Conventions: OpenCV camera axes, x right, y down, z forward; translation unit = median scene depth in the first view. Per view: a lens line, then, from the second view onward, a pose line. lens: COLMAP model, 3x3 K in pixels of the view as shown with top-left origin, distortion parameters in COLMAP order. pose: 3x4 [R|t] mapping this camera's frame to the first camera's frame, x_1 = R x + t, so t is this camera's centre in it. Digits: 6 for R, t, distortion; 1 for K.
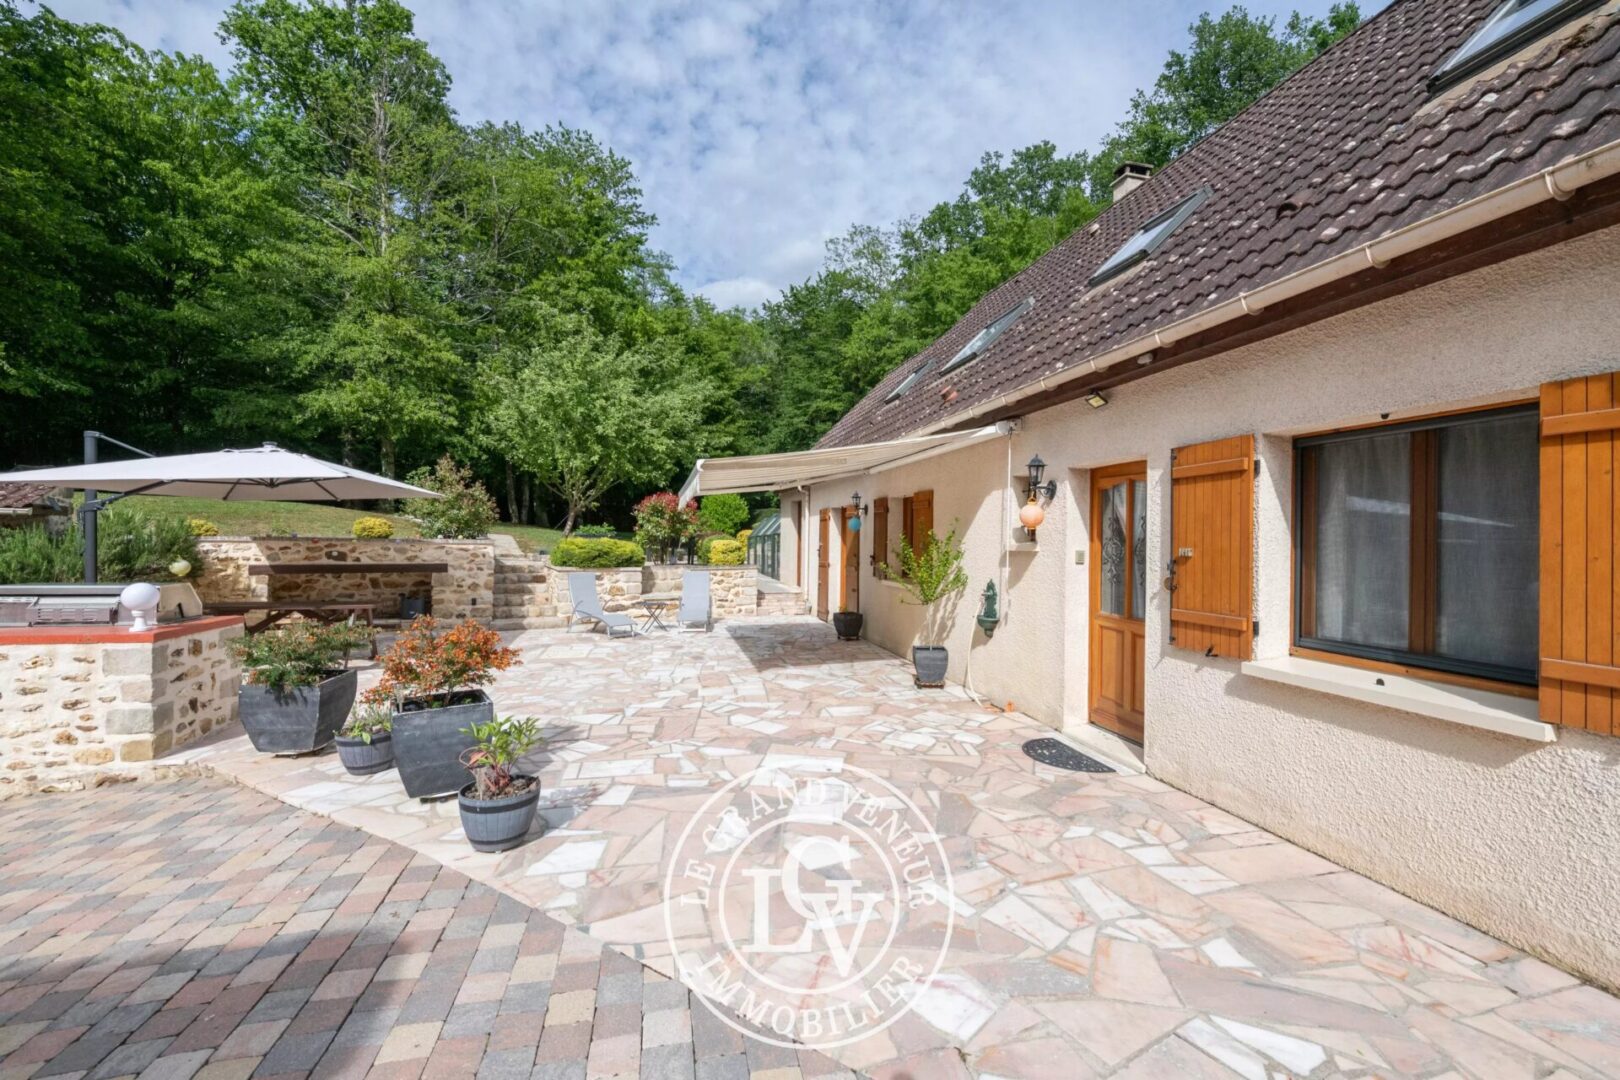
lens RADIAL K [[646.2, 0, 808.5], [0, 646.2, 533.7], [0, 0, 1]] dist [0.007243, -0.005542]
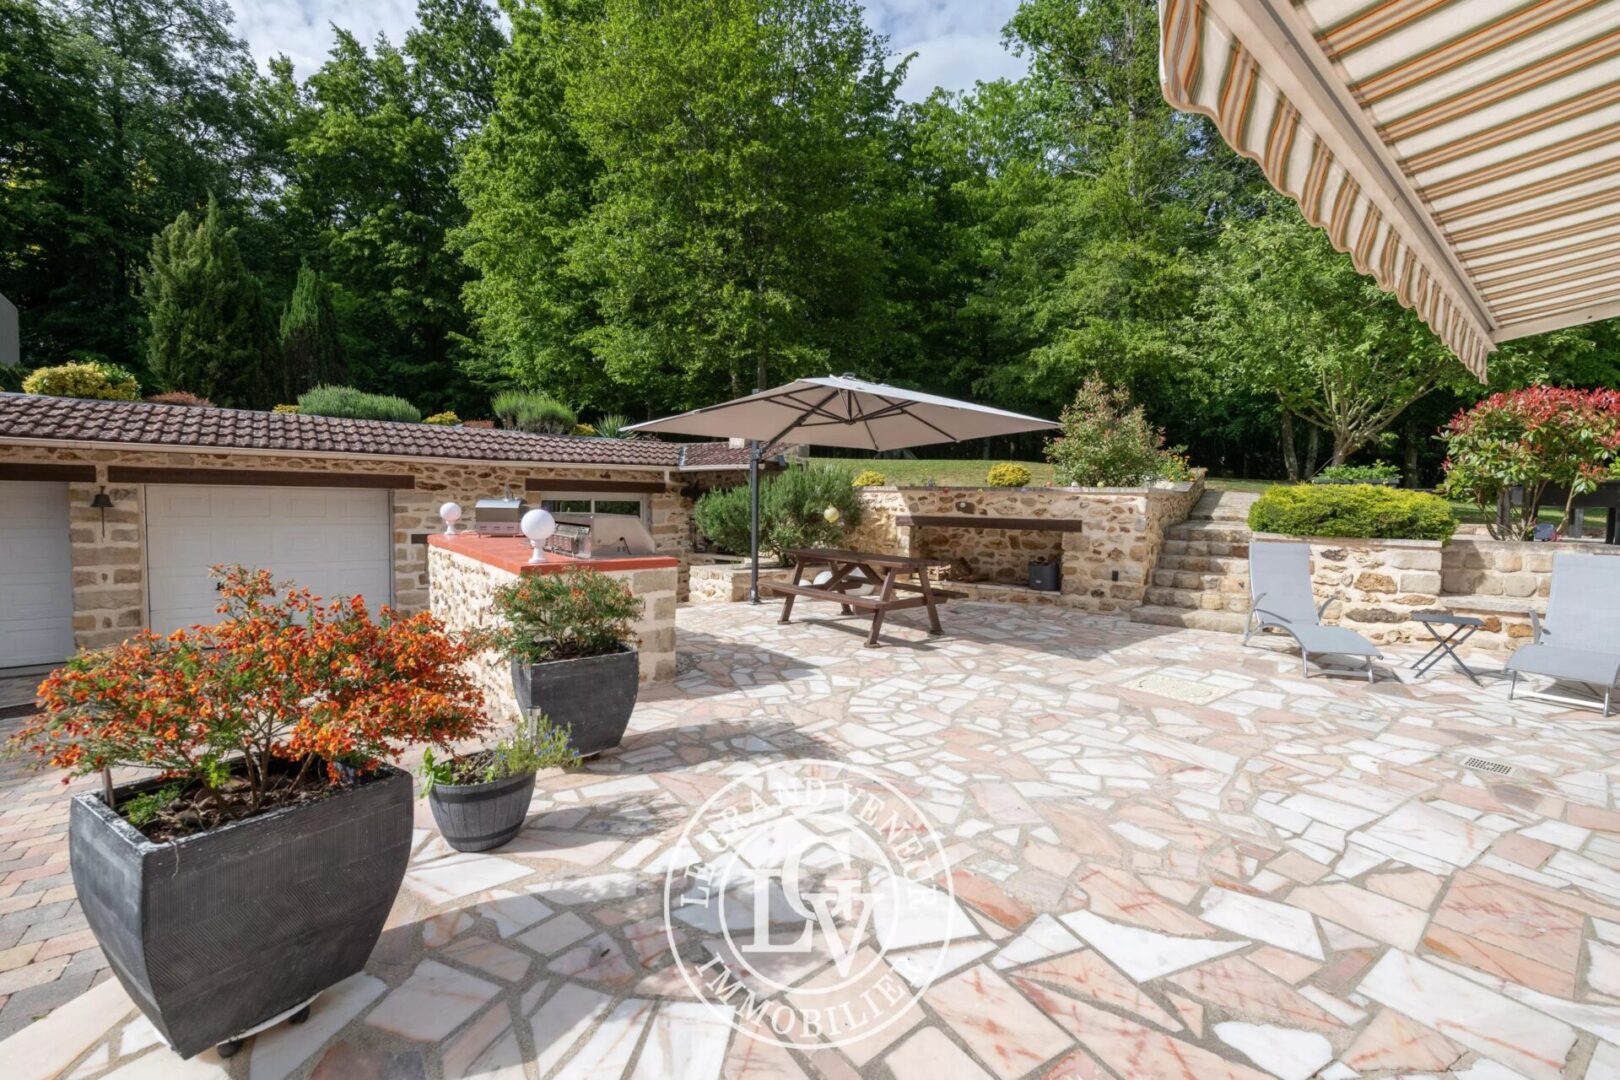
lens RADIAL K [[646.2, 0, 835.5], [0, 646.2, 536.0], [0, 0, 1]] dist [0.007243, -0.005542]
pose [[0.436761, 0.042017, -0.898596, -0.019343], [-0.001758, 0.998947, 0.045855, 0.030342], [0.899576, -0.018448, 0.436374, 0.424887]]
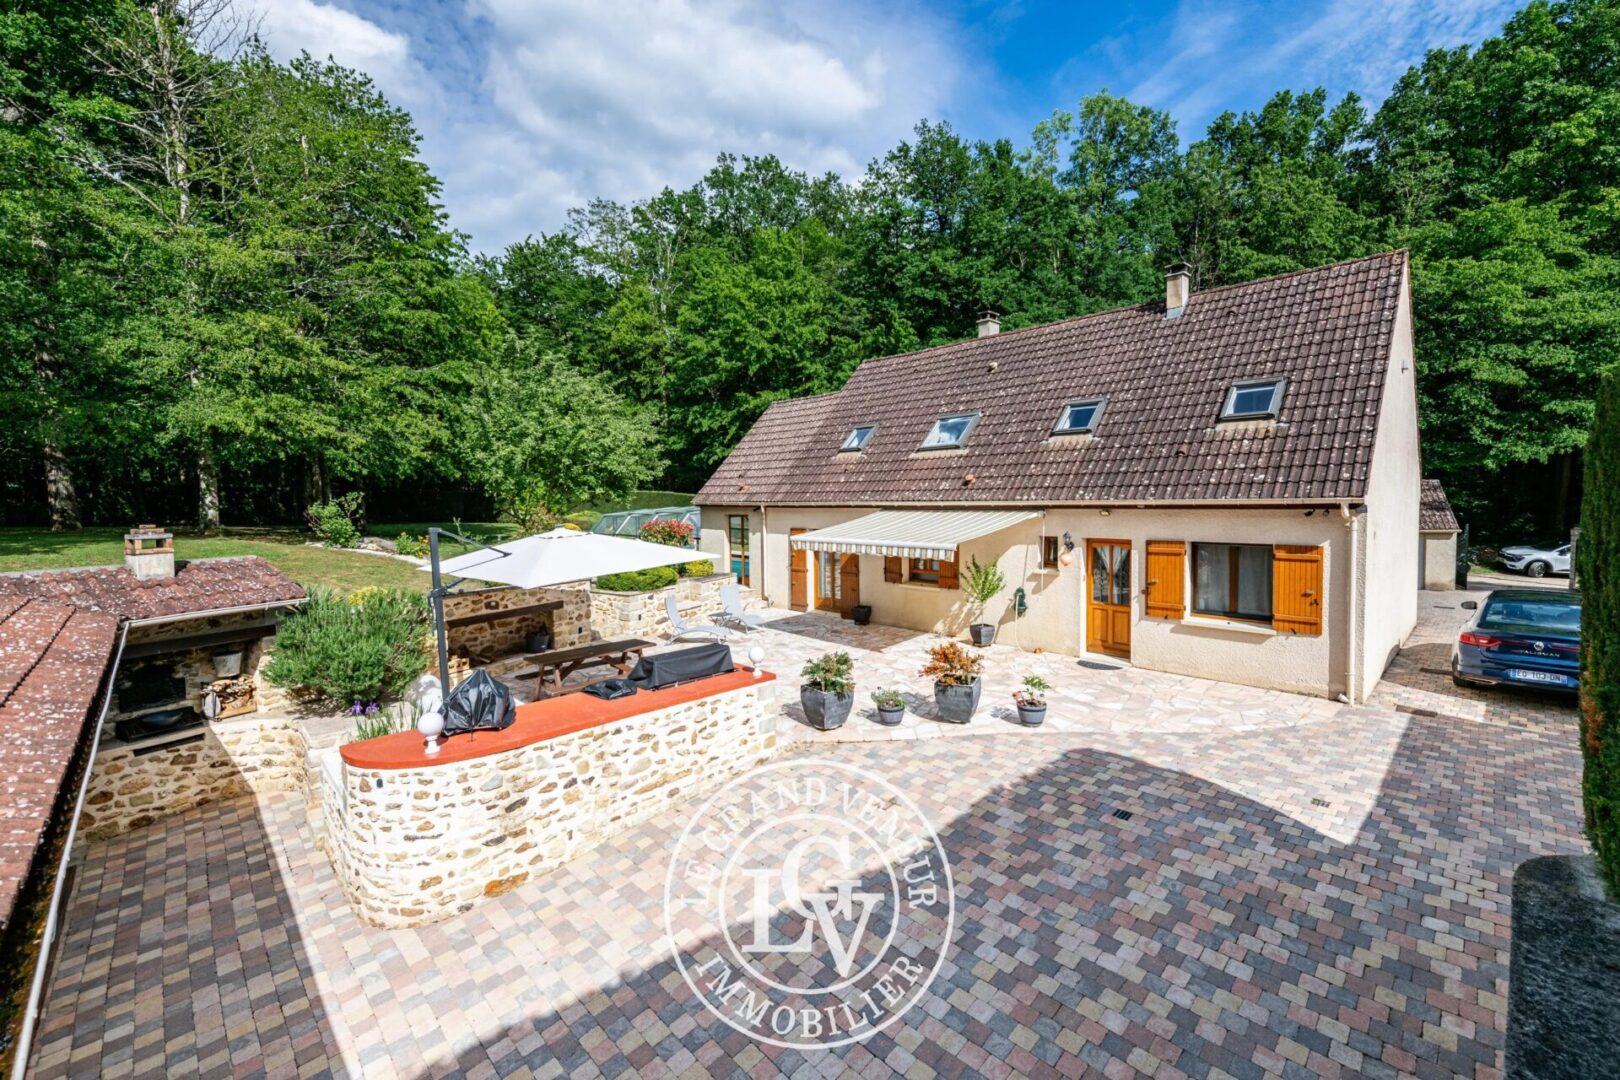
lens RADIAL K [[671.4, 0, 815.8], [0, 671.4, 525.9], [0, 0, 1]] dist [0.003202, -0.004112]
pose [[0.862843, -0.046098, 0.503365, -0.757738], [0.019810, 0.998152, 0.057454, -0.145172], [-0.505083, -0.039602, 0.862162, -0.252244]]
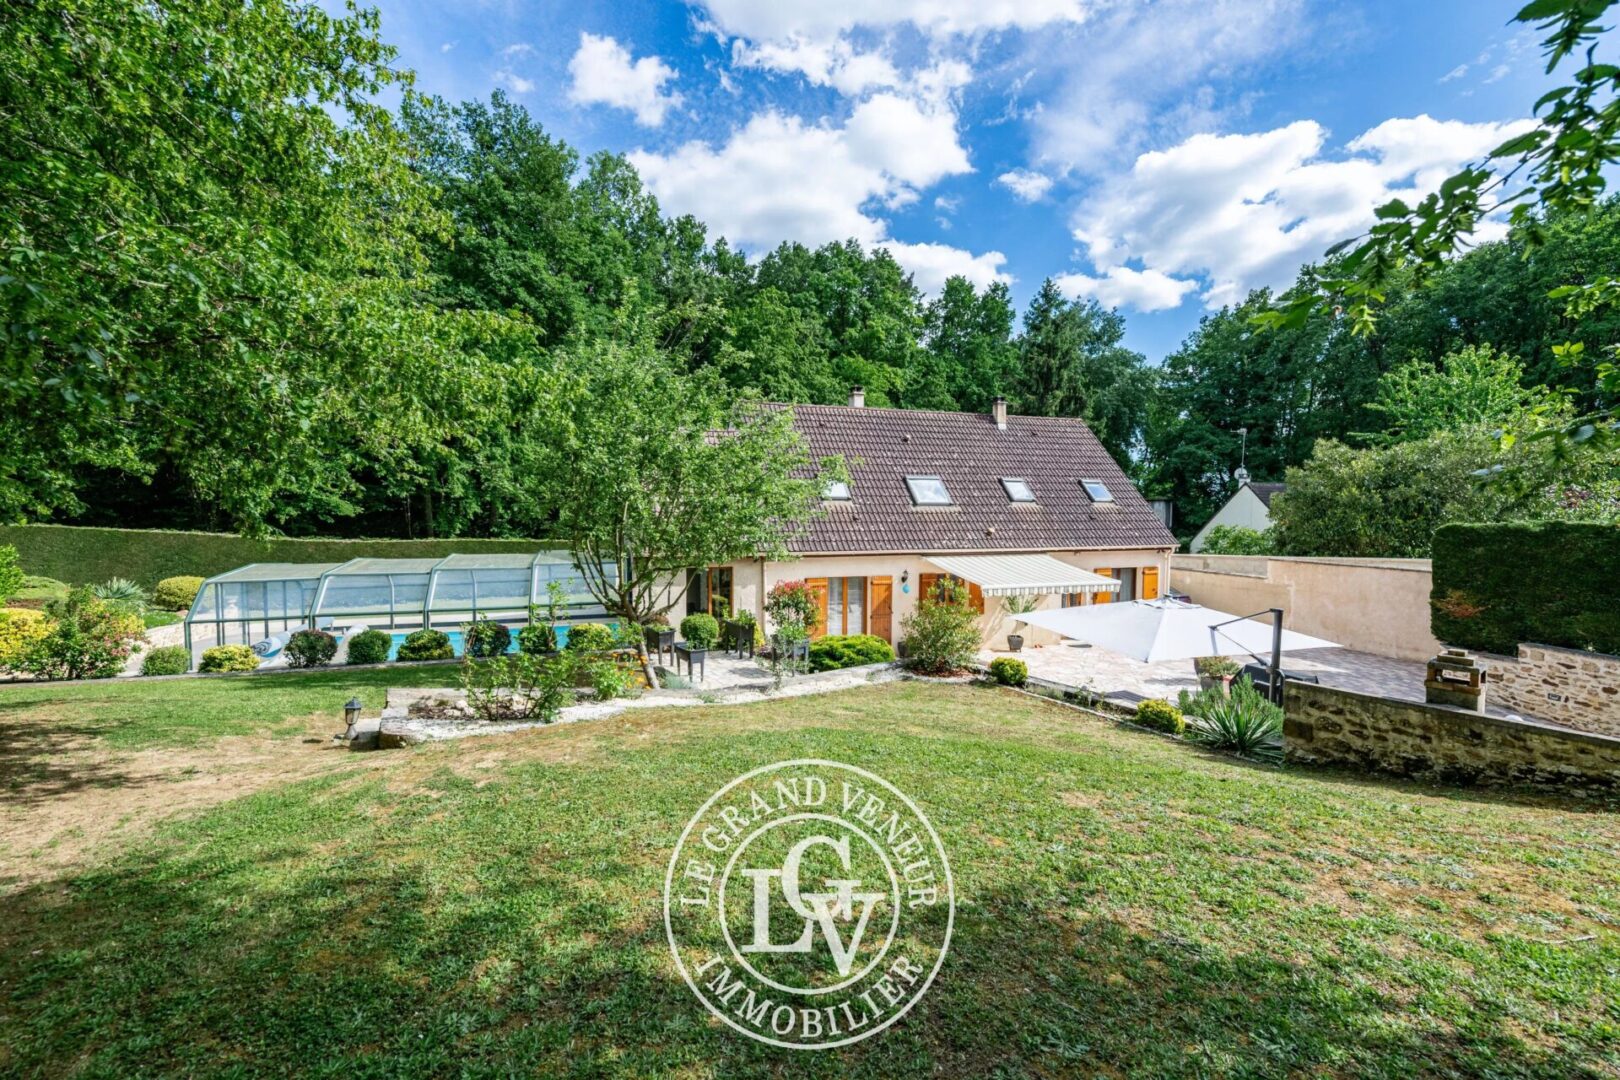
lens RADIAL K [[646.2, 0, 810.3], [0, 646.2, 538.3], [0, 0, 1]] dist [0.007243, -0.005542]
pose [[-0.073079, -0.059673, 0.995539, -1.497536], [-0.014399, 0.998167, 0.058773, -0.229183], [-0.997222, -0.010040, -0.073805, 1.310424]]
